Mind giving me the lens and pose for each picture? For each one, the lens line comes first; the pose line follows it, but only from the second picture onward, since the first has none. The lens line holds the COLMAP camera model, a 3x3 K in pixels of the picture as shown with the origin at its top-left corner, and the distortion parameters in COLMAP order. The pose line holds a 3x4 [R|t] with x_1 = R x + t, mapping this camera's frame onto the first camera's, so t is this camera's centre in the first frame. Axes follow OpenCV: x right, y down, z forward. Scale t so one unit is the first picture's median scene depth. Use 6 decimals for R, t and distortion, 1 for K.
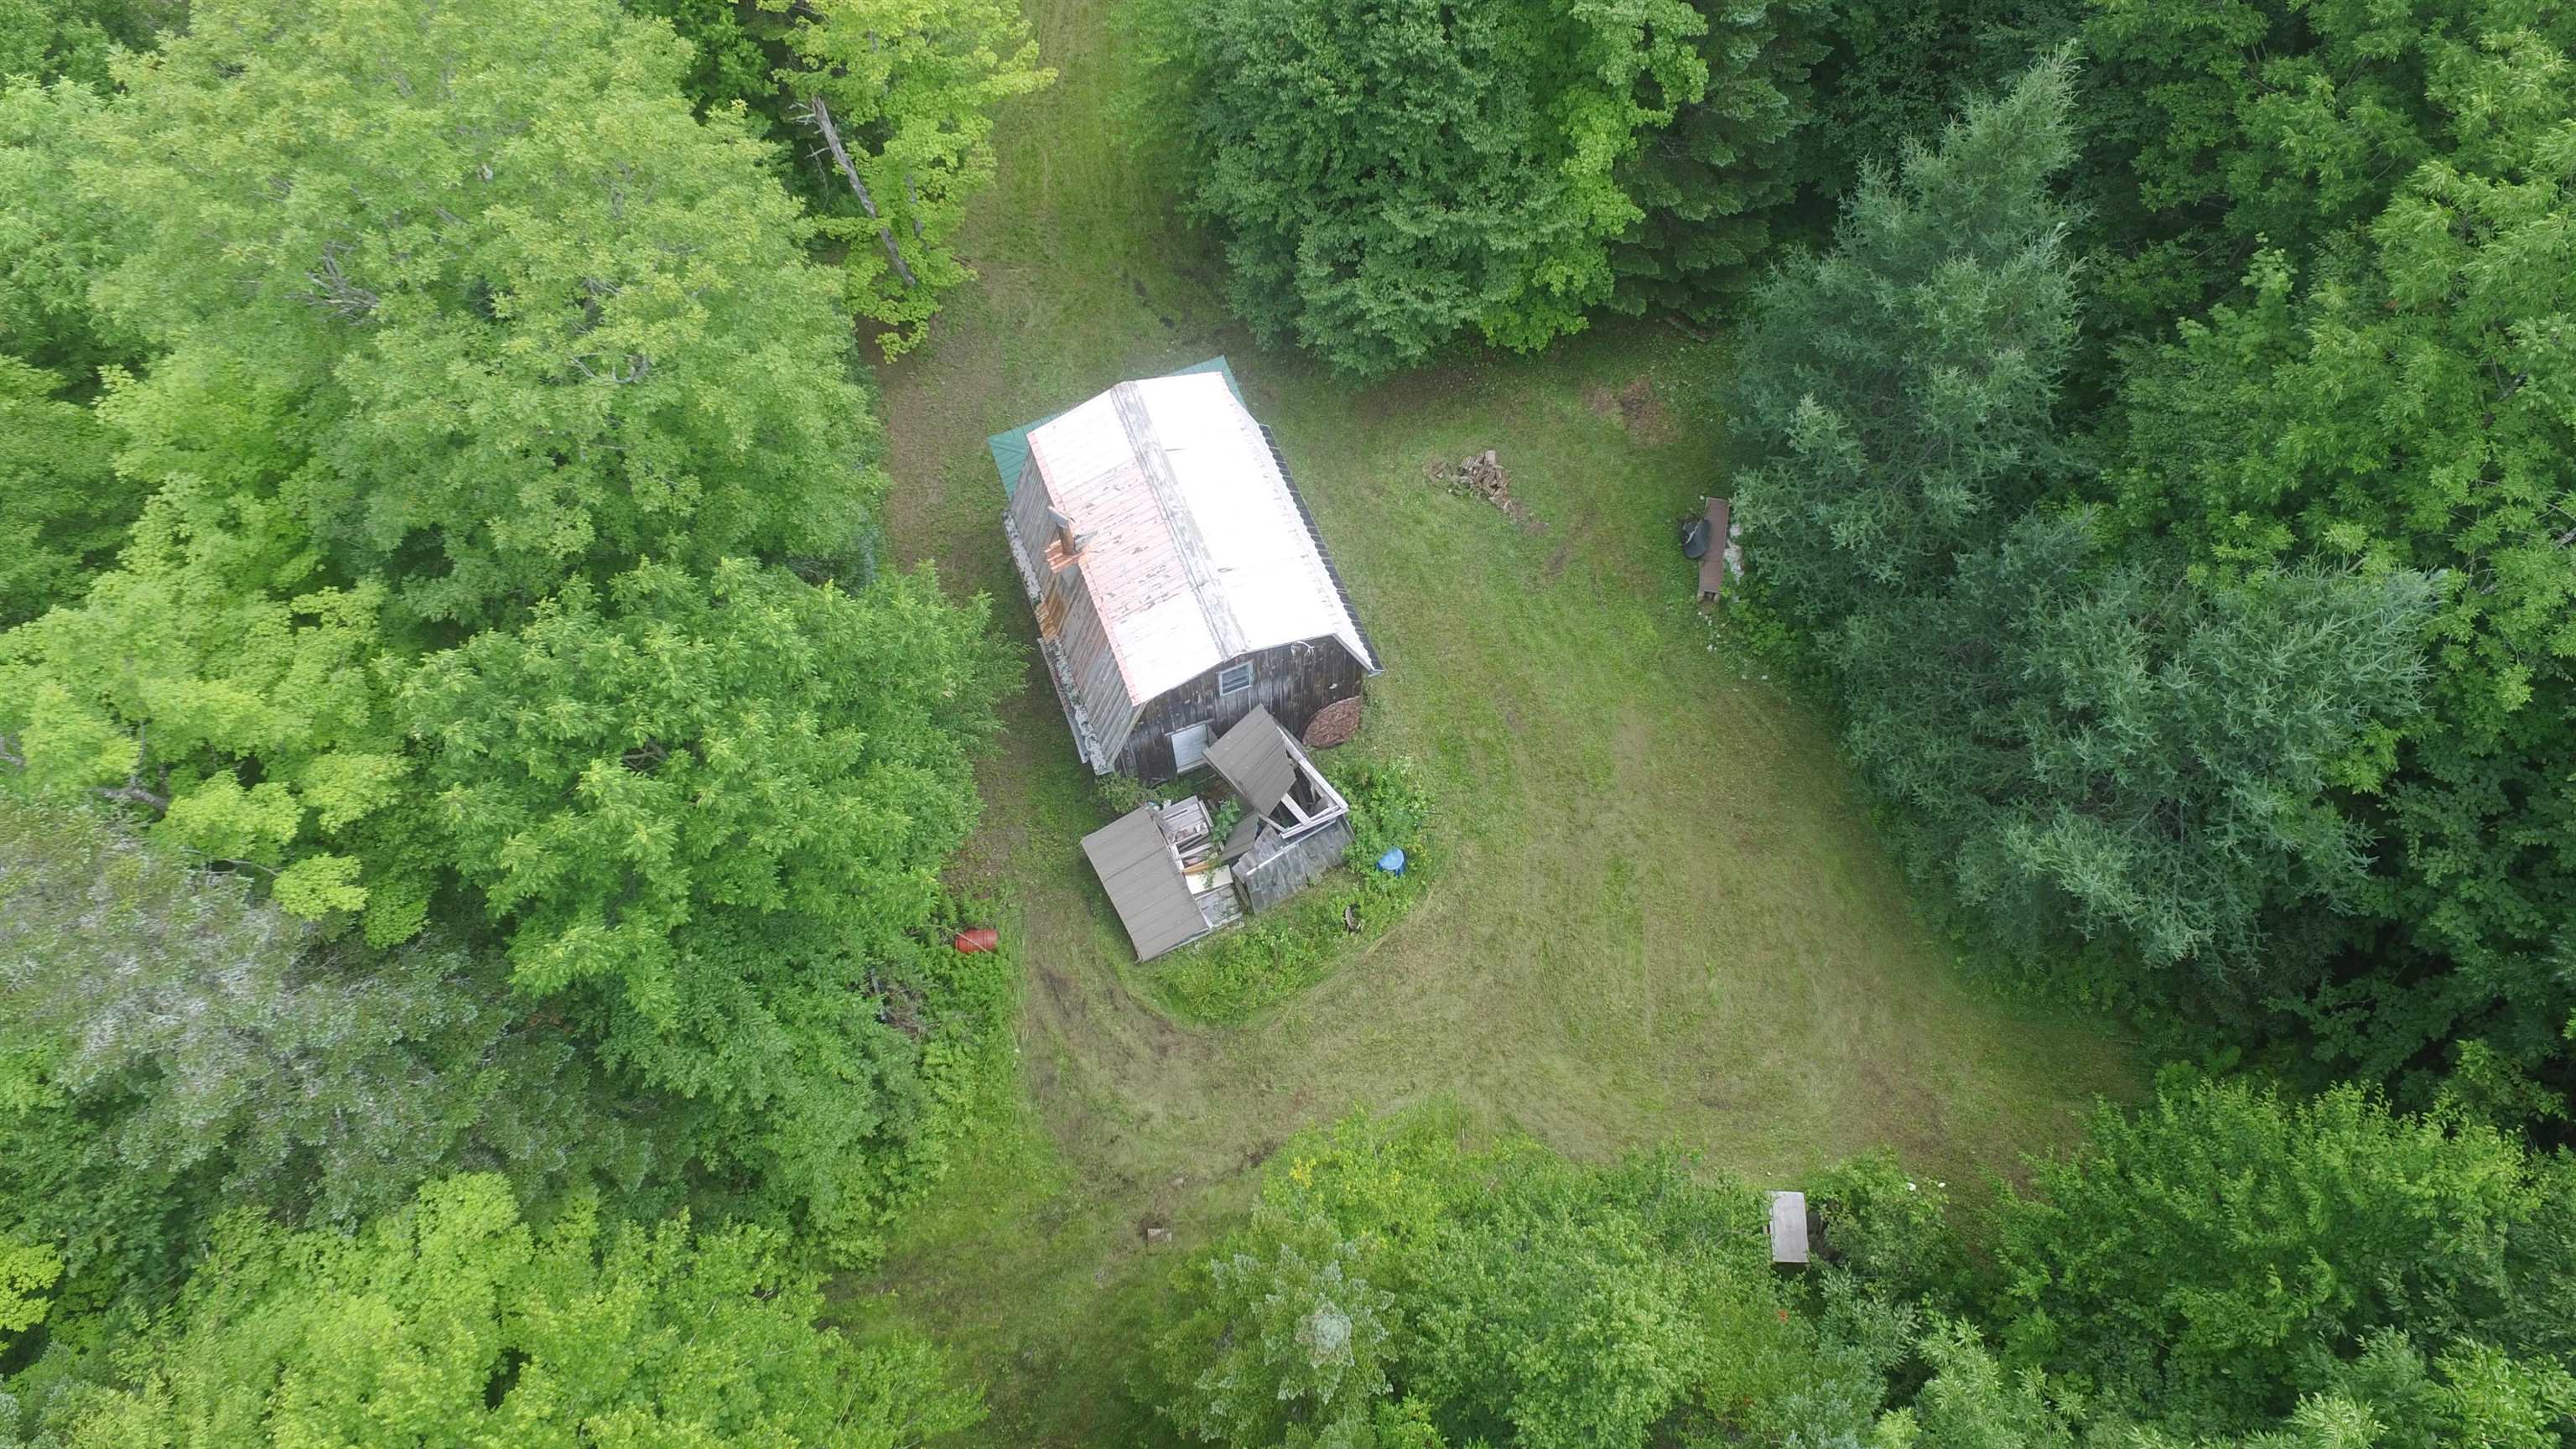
lens RADIAL K [[1482.2, 0, 1283.8], [0, 1482.2, 714.0], [0, 0, 1]] dist [-0.003965, -0.000202]
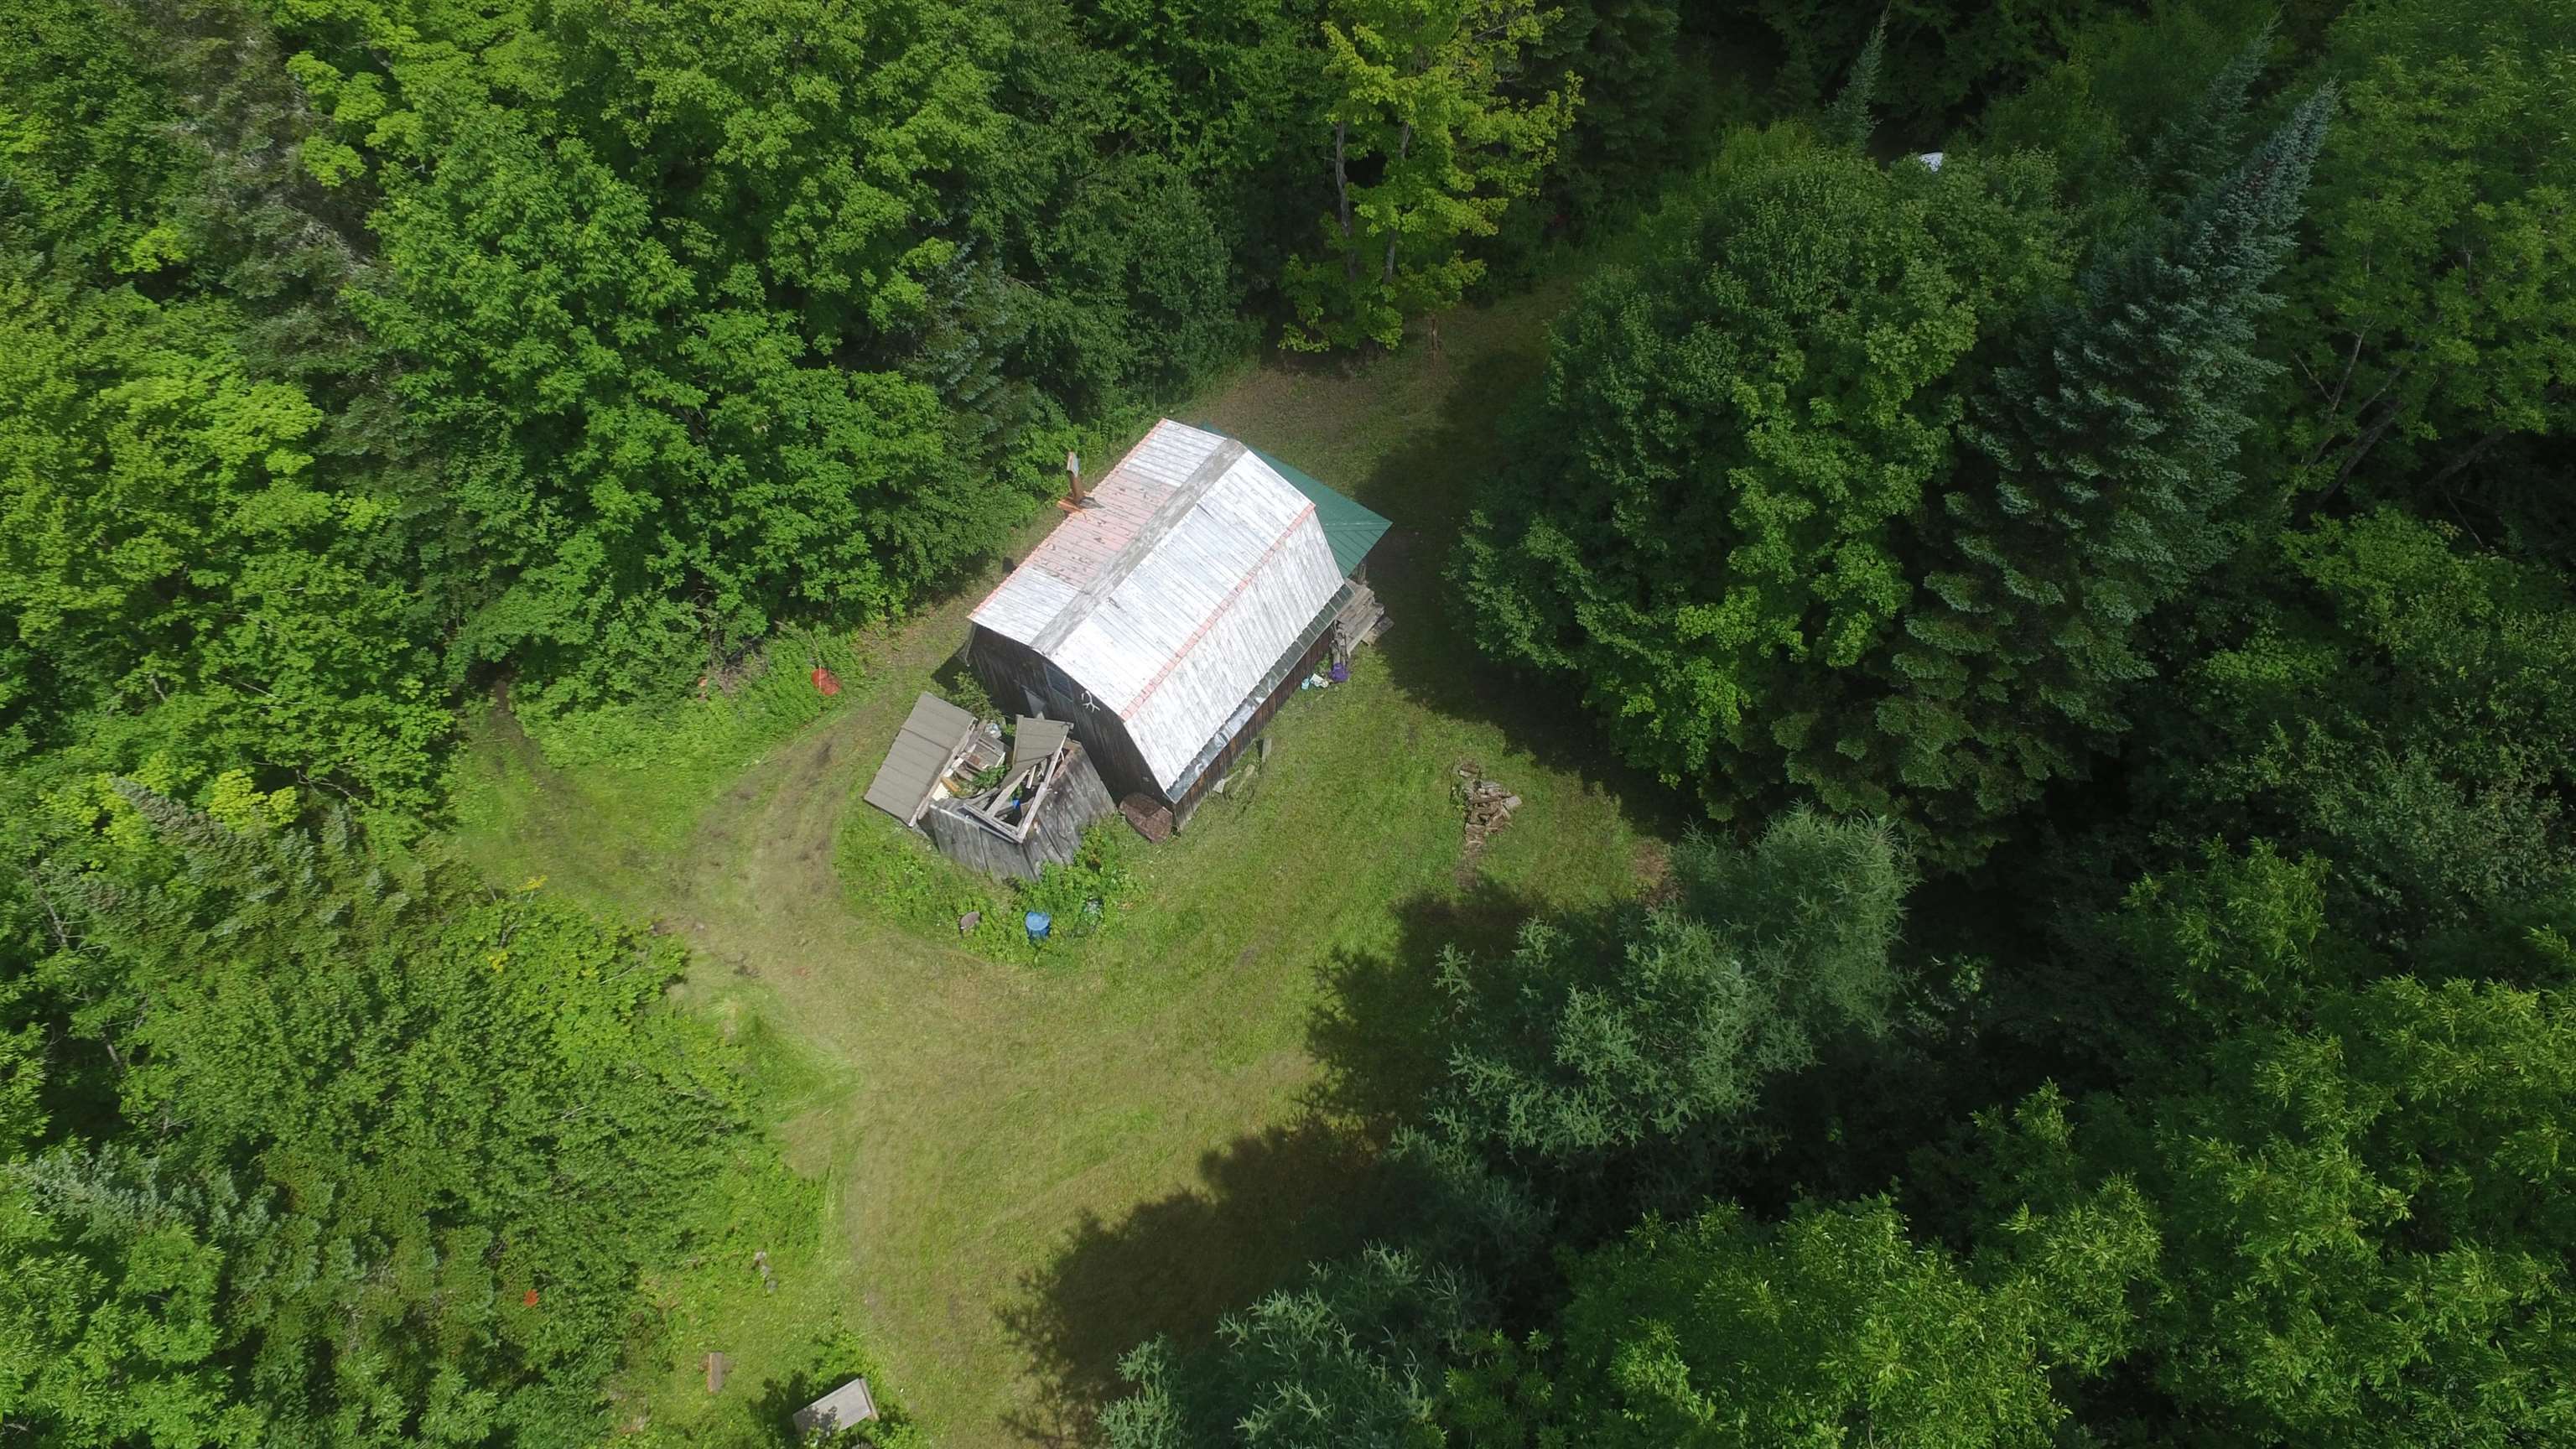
lens RADIAL K [[1483.3, 0, 1288.0], [0, 1483.3, 724.5], [0, 0, 1]] dist [-0.003844, -0.000533]
pose [[0.532161, 0.734801, -0.420562, 0.495474], [-0.766041, 0.629424, 0.130407, -0.254501], [0.360535, 0.252771, 0.897843, 0.101505]]
